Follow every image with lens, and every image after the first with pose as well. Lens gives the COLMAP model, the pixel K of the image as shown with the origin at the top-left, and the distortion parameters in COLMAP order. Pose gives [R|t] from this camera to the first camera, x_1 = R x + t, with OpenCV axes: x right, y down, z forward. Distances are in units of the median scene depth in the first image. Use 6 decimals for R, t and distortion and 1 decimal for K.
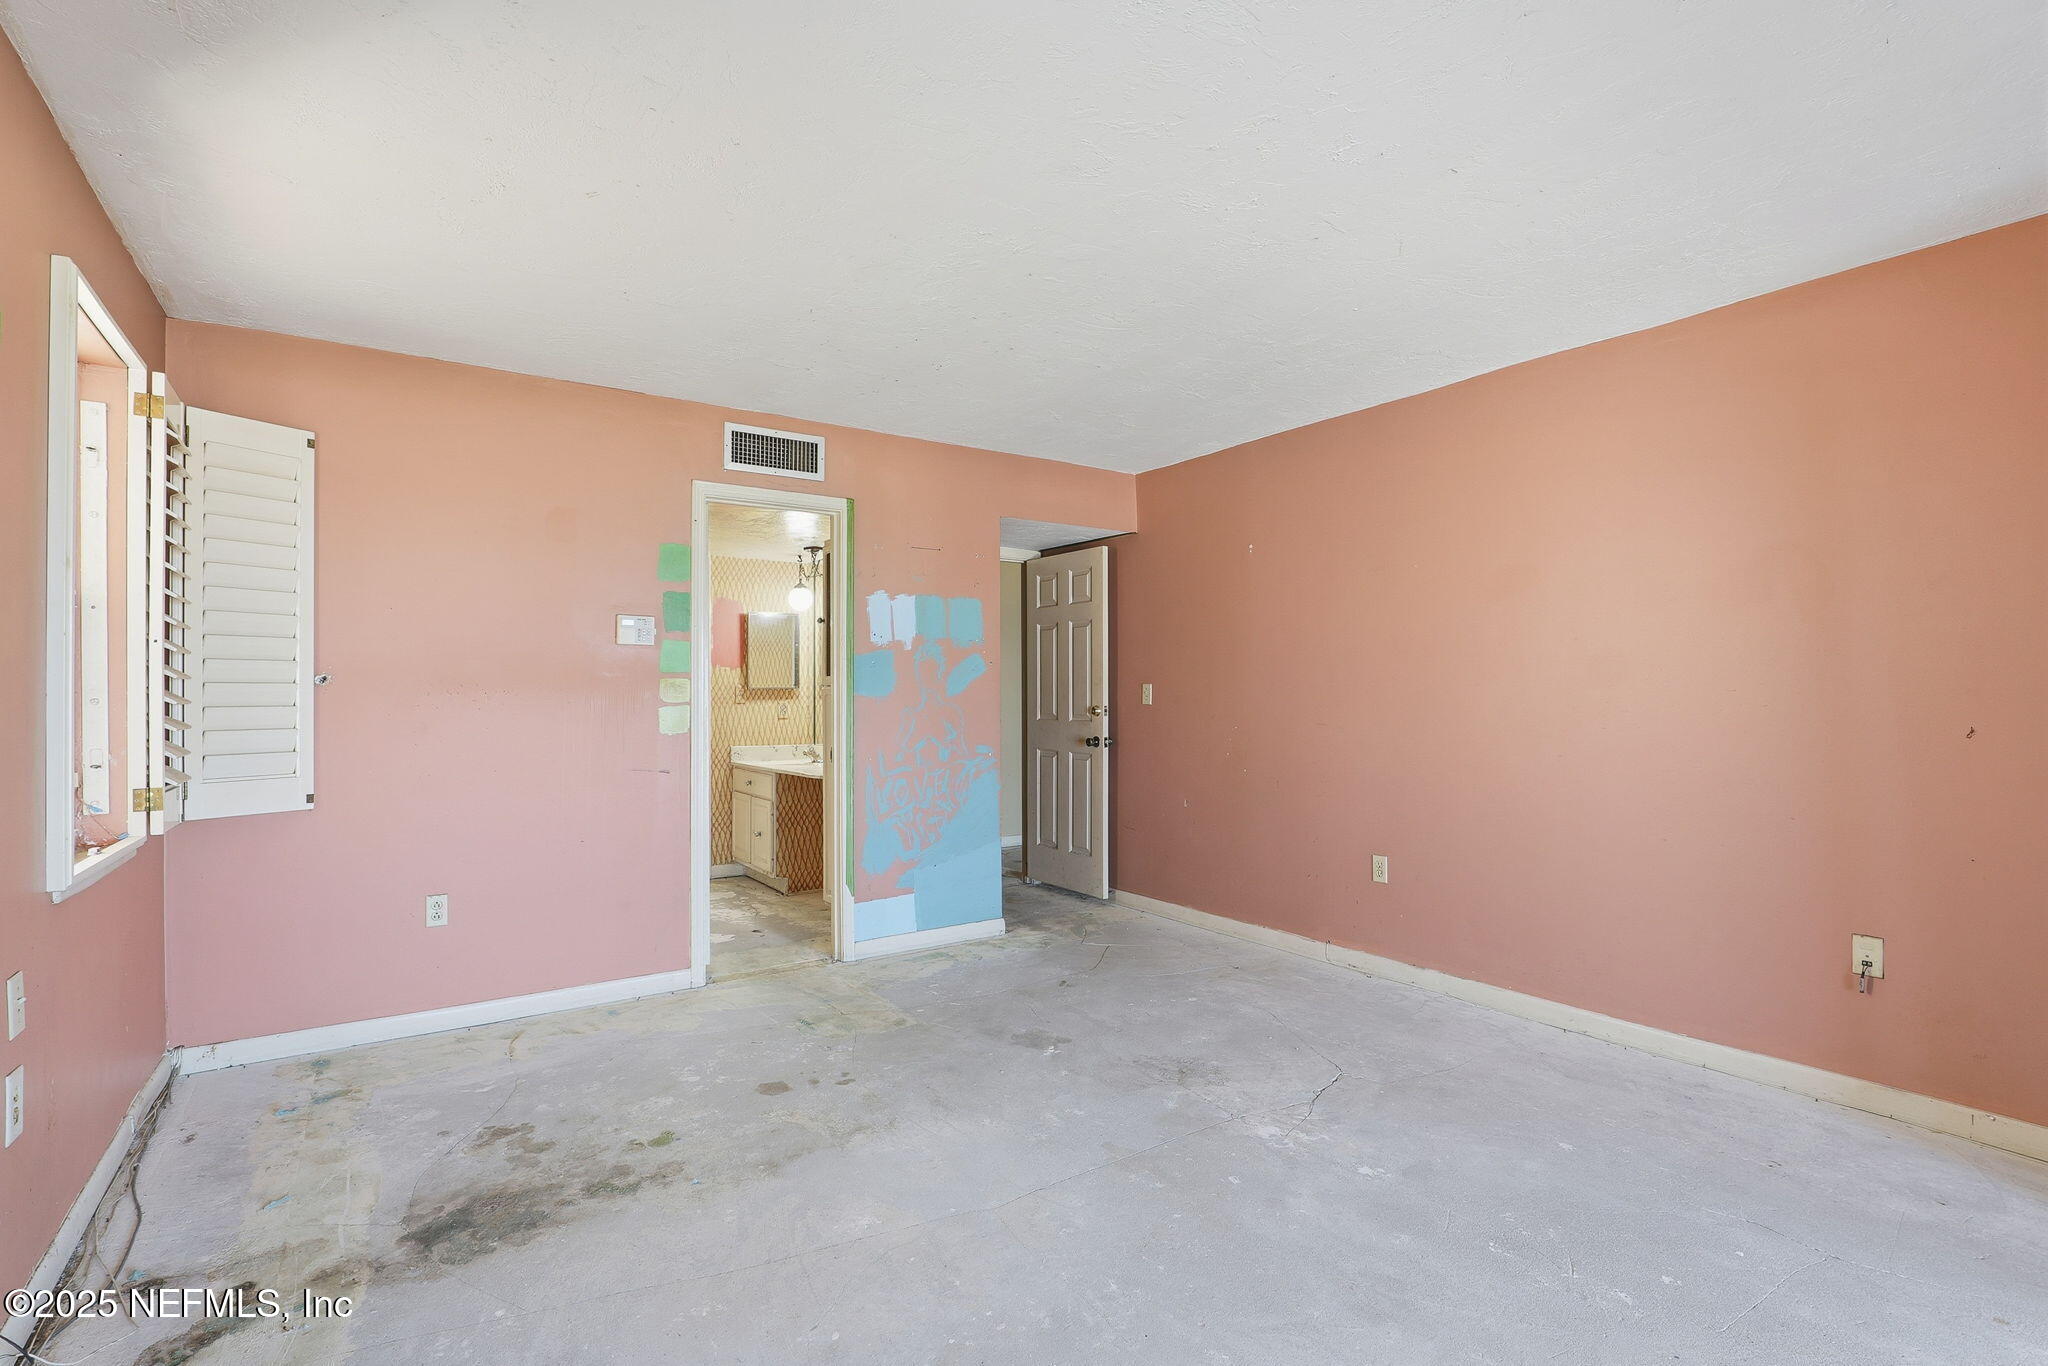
lens RADIAL K [[929.4, 0, 998.1], [0, 929.4, 688.5], [0, 0, 1]] dist [-0.010277, 0.000275]
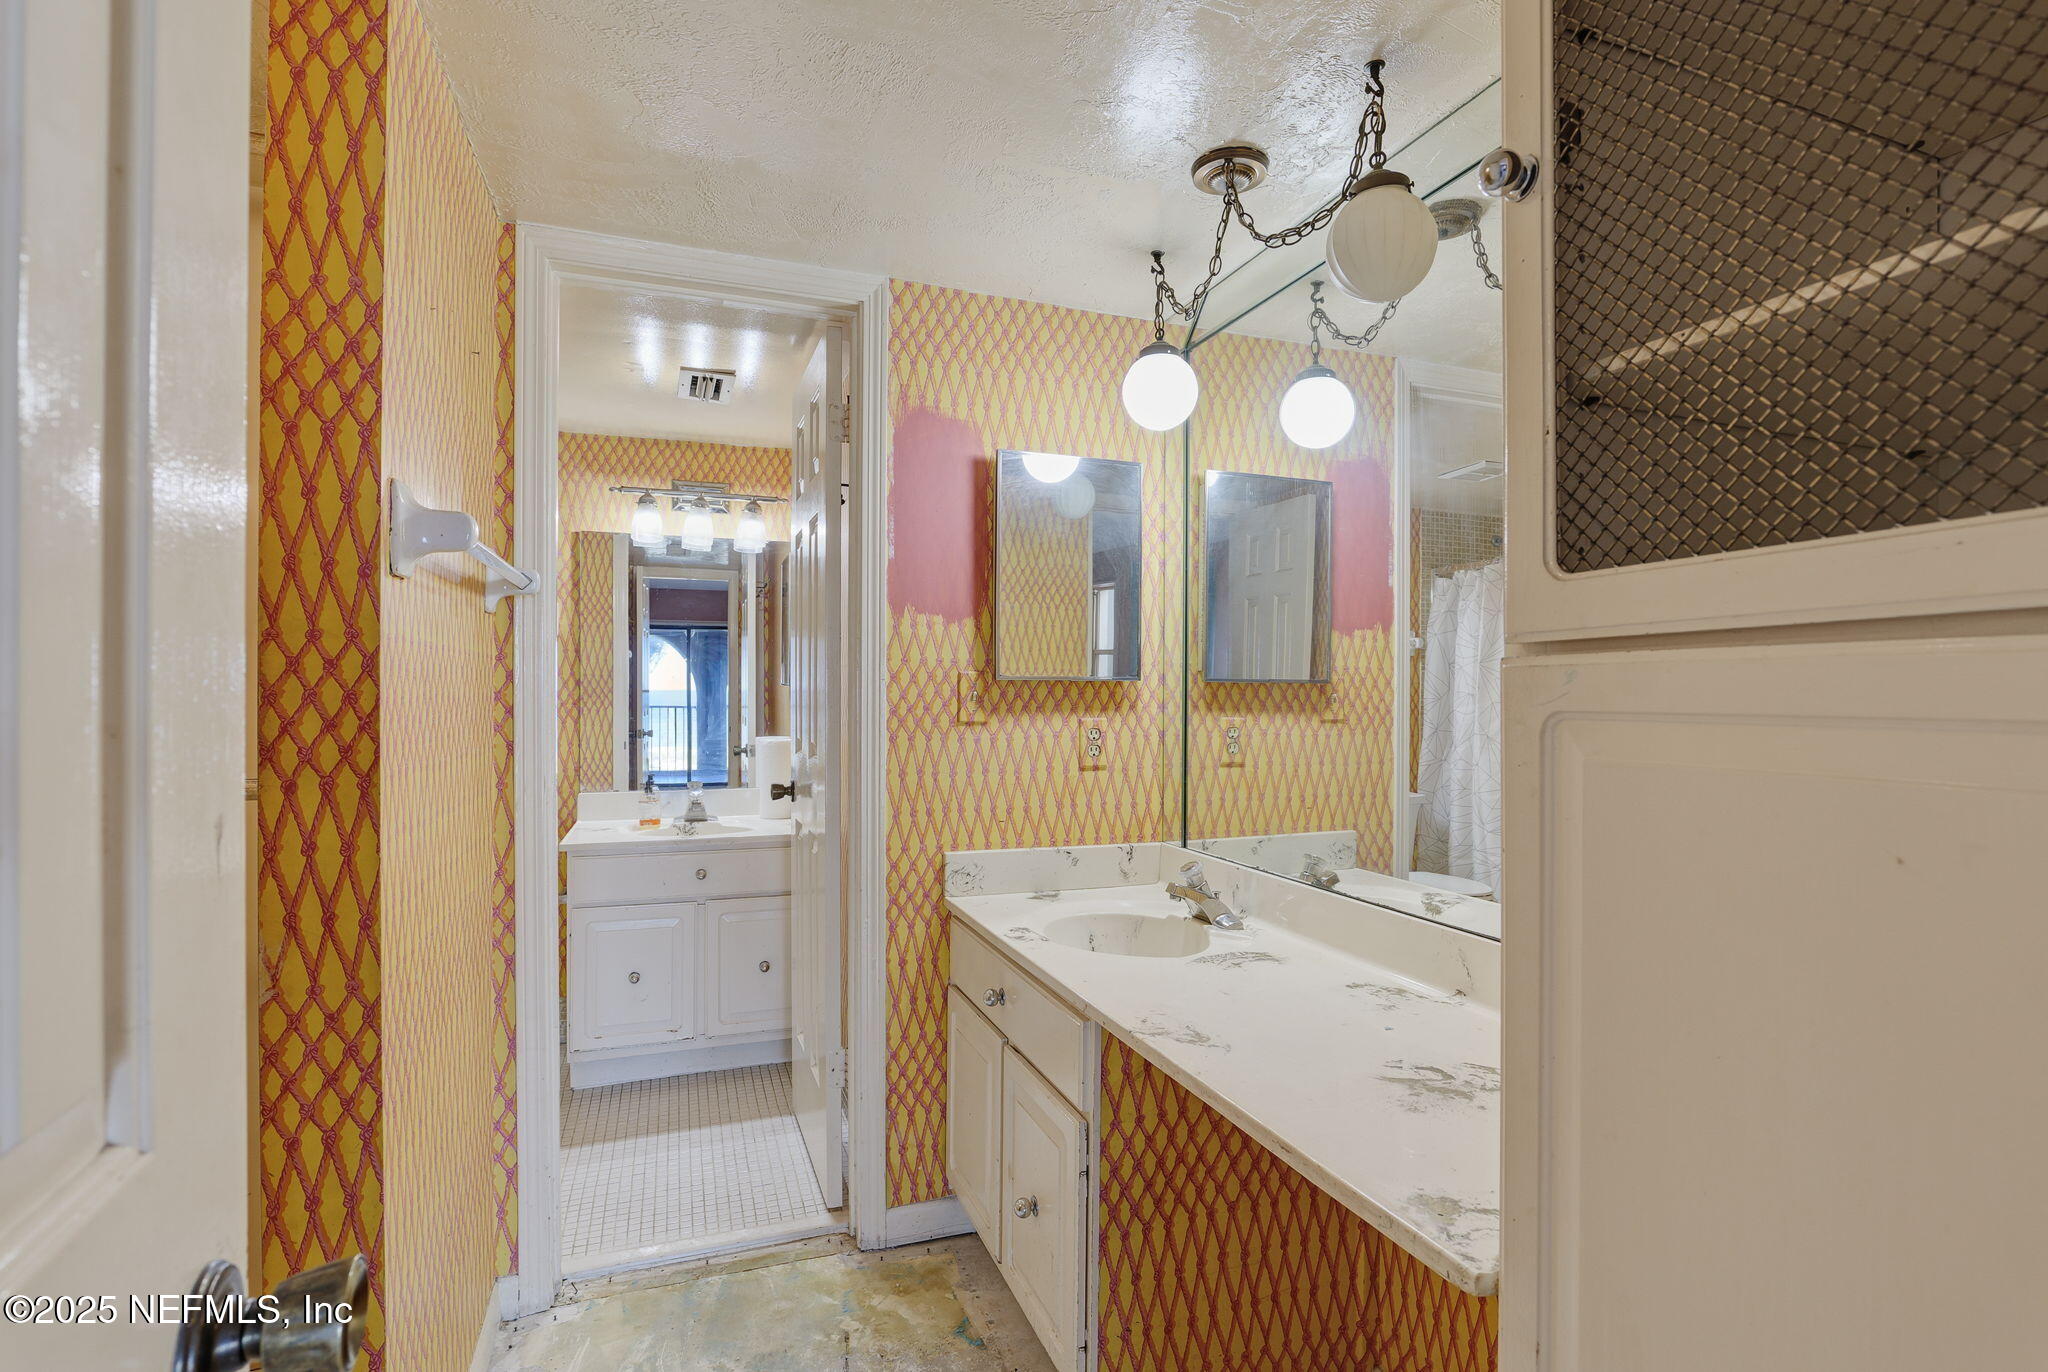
lens RADIAL K [[984.1, 0, 1029.9], [0, 984.1, 692.0], [0, 0, 1]] dist [0.001154, 0.000378]
pose [[0.973590, 0.003314, -0.228281, -0.200373], [-0.004280, 0.999984, -0.003736, 0.006849], [0.228265, 0.004615, 0.973588, 0.748575]]
